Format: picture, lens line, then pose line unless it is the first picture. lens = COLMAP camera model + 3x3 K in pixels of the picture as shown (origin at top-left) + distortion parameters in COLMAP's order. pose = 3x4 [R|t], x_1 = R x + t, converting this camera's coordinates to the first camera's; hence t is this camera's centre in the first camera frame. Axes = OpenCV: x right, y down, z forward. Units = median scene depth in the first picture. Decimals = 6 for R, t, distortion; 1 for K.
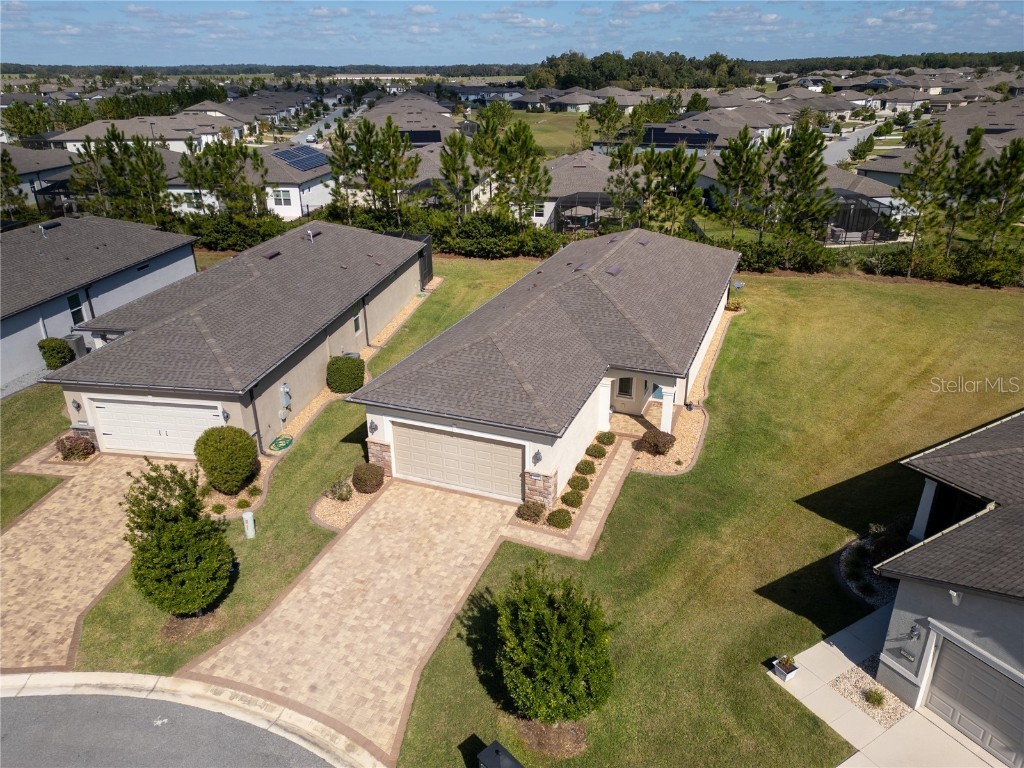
lens RADIAL K [[713.8, 0, 510.3], [0, 713.8, 385.4], [0, 0, 1]] dist [0.067477, -0.054815]
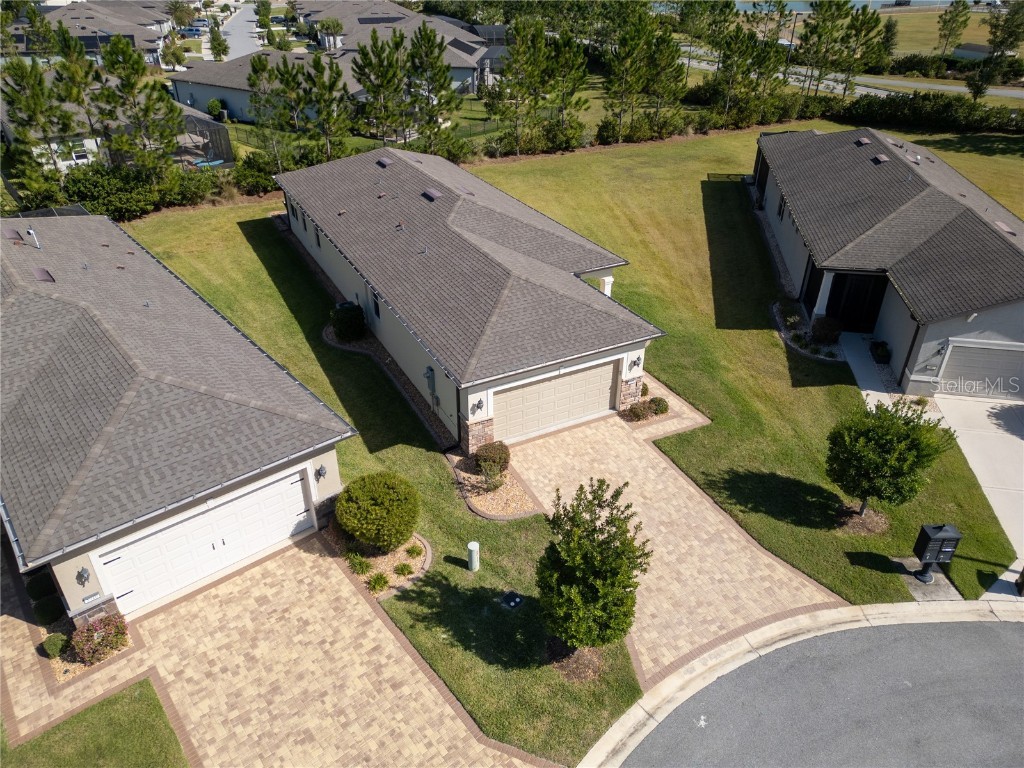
lens RADIAL K [[713.8, 0, 510.3], [0, 713.8, 385.4], [0, 0, 1]] dist [0.067477, -0.054815]
pose [[0.651797, -0.382406, 0.654925, -0.721771], [0.296591, 0.923322, 0.243947, -0.168535], [-0.697994, 0.035241, 0.715236, 0.310757]]
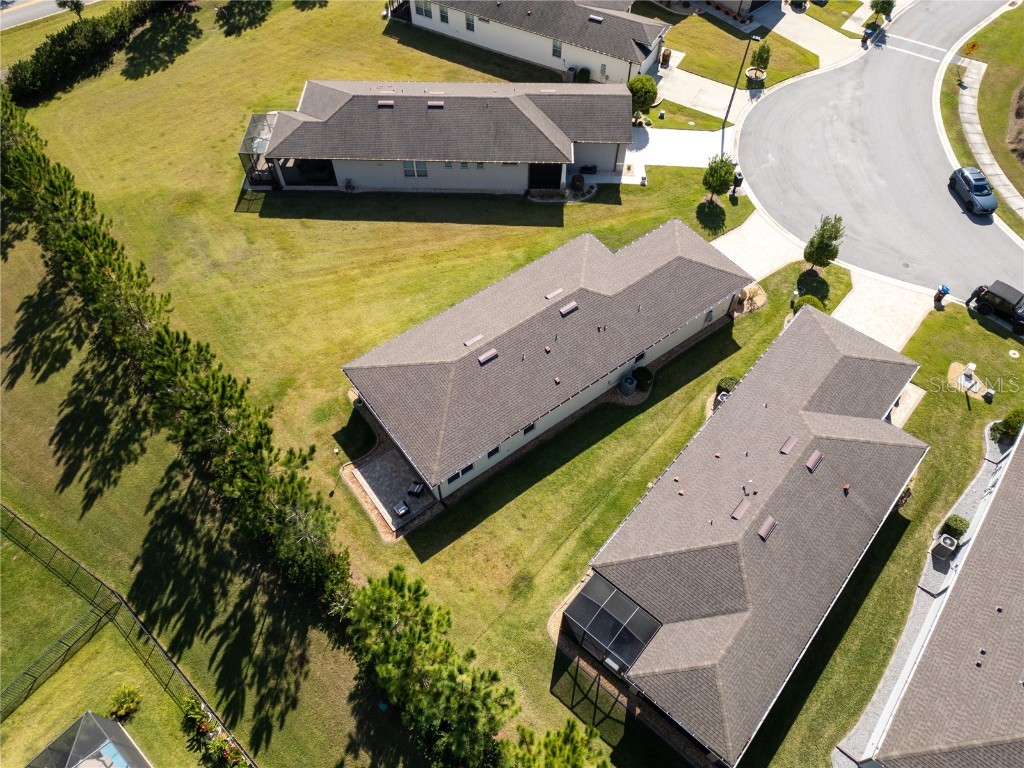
lens RADIAL K [[713.8, 0, 510.3], [0, 713.8, 385.4], [0, 0, 1]] dist [0.067477, -0.054815]
pose [[-0.853604, -0.423783, 0.302934, -0.359965], [0.215988, 0.241262, 0.946119, -1.854419], [-0.474035, 0.873041, -0.114410, 1.712794]]
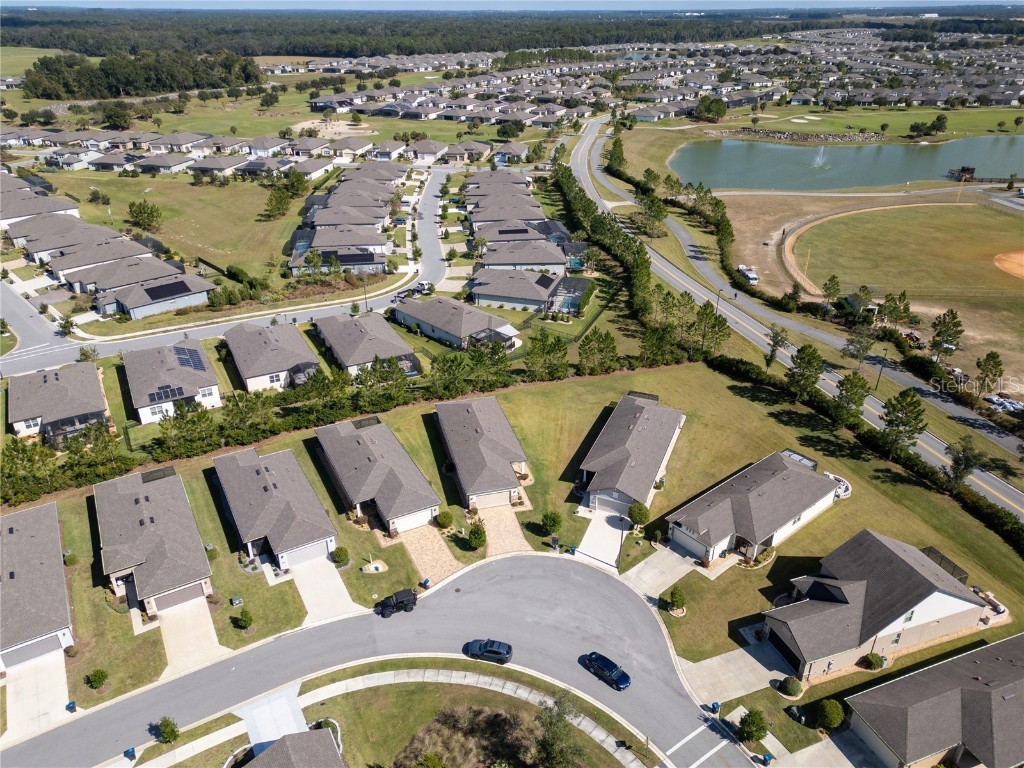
lens RADIAL K [[713.8, 0, 510.3], [0, 713.8, 385.4], [0, 0, 1]] dist [0.067477, -0.054815]
pose [[0.800580, -0.270187, 0.534856, -1.887539], [0.234701, 0.962650, 0.134985, -0.986474], [-0.551350, 0.017465, 0.834091, -2.321804]]
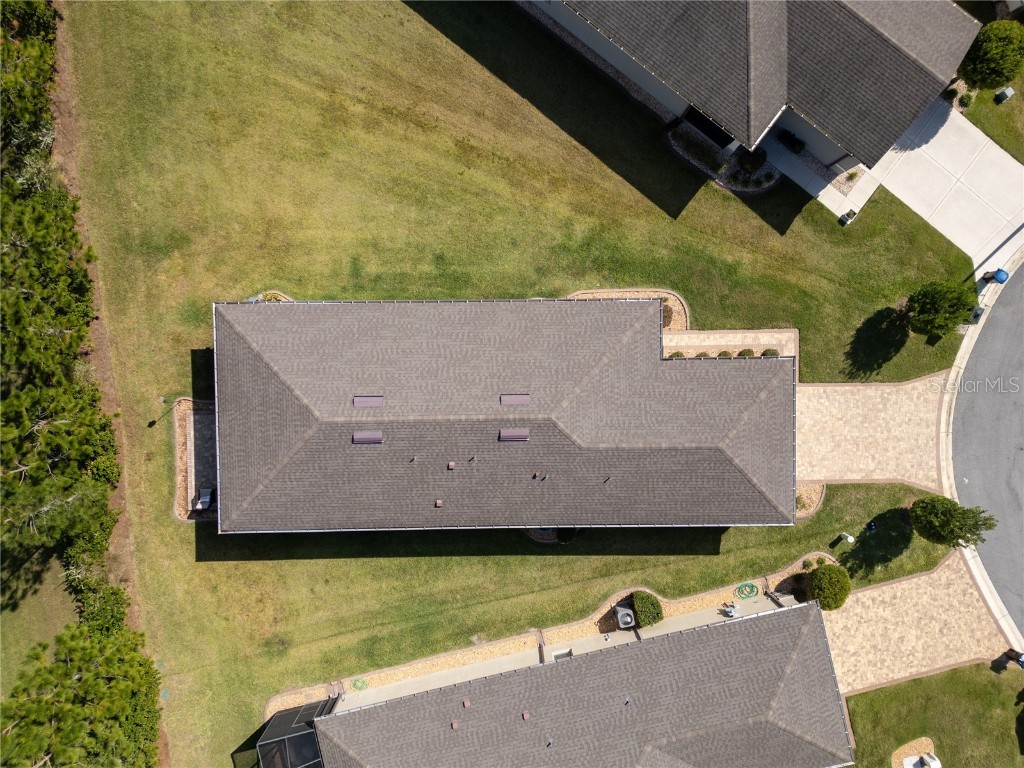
lens RADIAL K [[713.8, 0, 510.3], [0, 713.8, 385.4], [0, 0, 1]] dist [0.067477, -0.054815]
pose [[-0.383397, -0.923249, -0.024844, 0.236512], [0.367990, -0.177377, 0.912754, -1.296208], [-0.847107, 0.340805, 0.407753, 0.766177]]
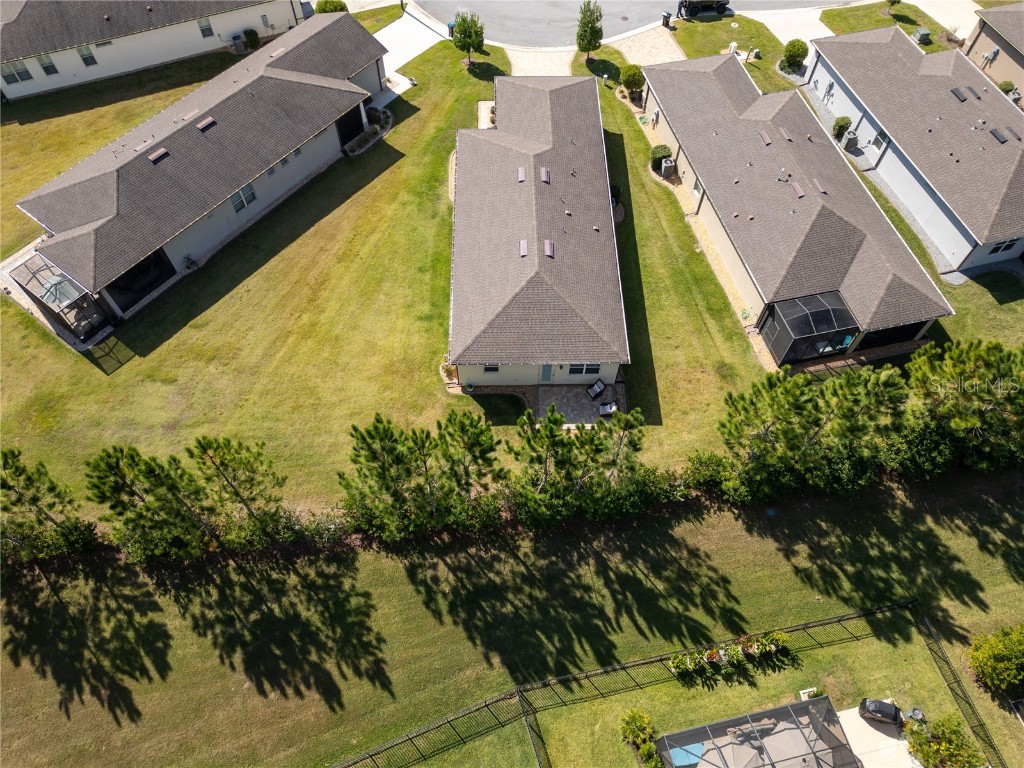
lens RADIAL K [[713.8, 0, 510.3], [0, 713.8, 385.4], [0, 0, 1]] dist [0.067477, -0.054815]
pose [[-0.923103, 0.327547, -0.201479, 0.747075], [-0.152723, 0.168580, 0.973785, -1.871489], [0.352925, 0.929674, -0.105592, 1.932914]]
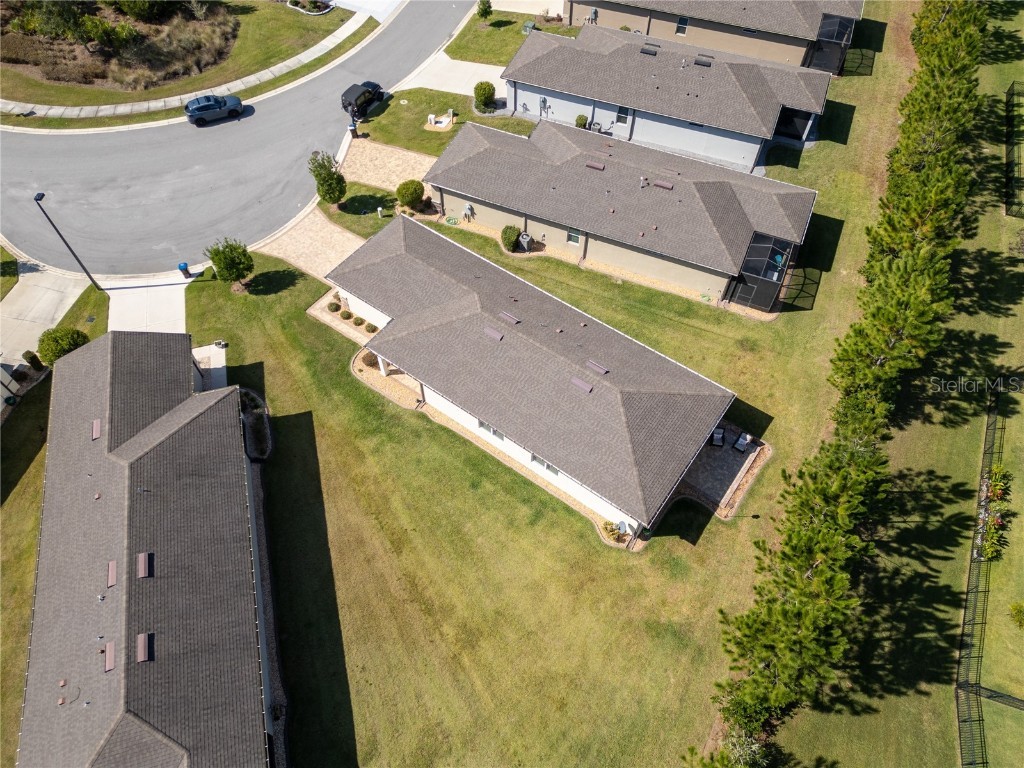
lens RADIAL K [[713.8, 0, 510.3], [0, 713.8, 385.4], [0, 0, 1]] dist [0.067477, -0.054815]
pose [[-0.246653, 0.804867, -0.539769, 1.167188], [-0.390662, 0.427138, 0.815436, -1.520914], [0.886874, 0.411997, 0.209076, 0.994737]]
